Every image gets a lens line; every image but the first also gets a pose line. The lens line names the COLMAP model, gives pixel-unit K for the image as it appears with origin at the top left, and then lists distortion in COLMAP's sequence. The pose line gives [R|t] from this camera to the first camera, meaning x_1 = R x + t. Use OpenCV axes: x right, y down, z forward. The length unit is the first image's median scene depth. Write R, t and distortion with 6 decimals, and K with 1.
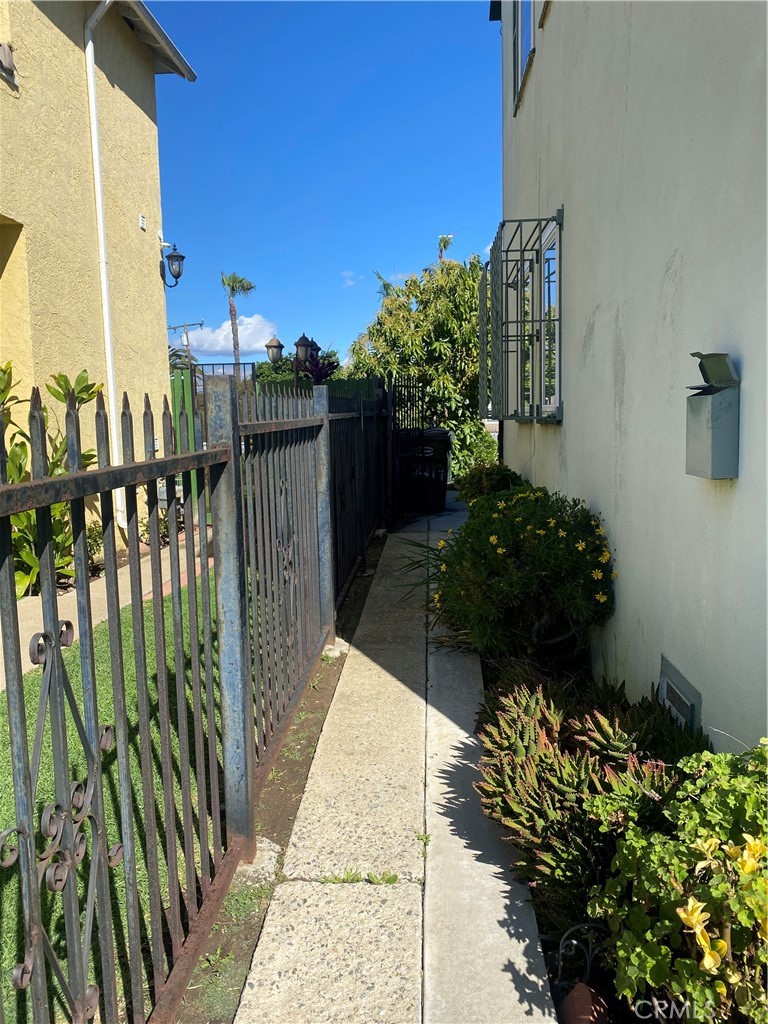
lens RADIAL K [[778.4, 0, 379.3], [0, 778.4, 508.5], [0, 0, 1]] dist [0.009976, -0.017467]
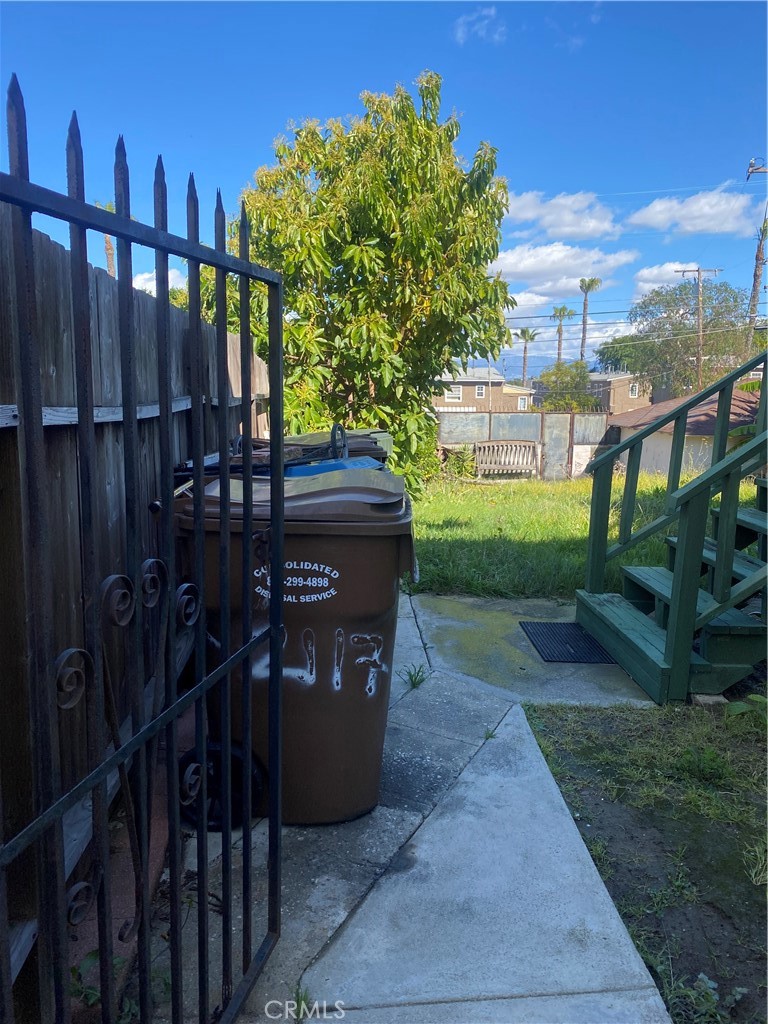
lens RADIAL K [[778.4, 0, 384.3], [0, 778.4, 518.9], [0, 0, 1]] dist [0.009976, -0.017467]
pose [[0.993713, 0.002055, 0.111935, 0.037380], [-0.007907, 0.998623, 0.051862, -0.066705], [-0.111675, -0.052421, 0.992361, 0.497627]]
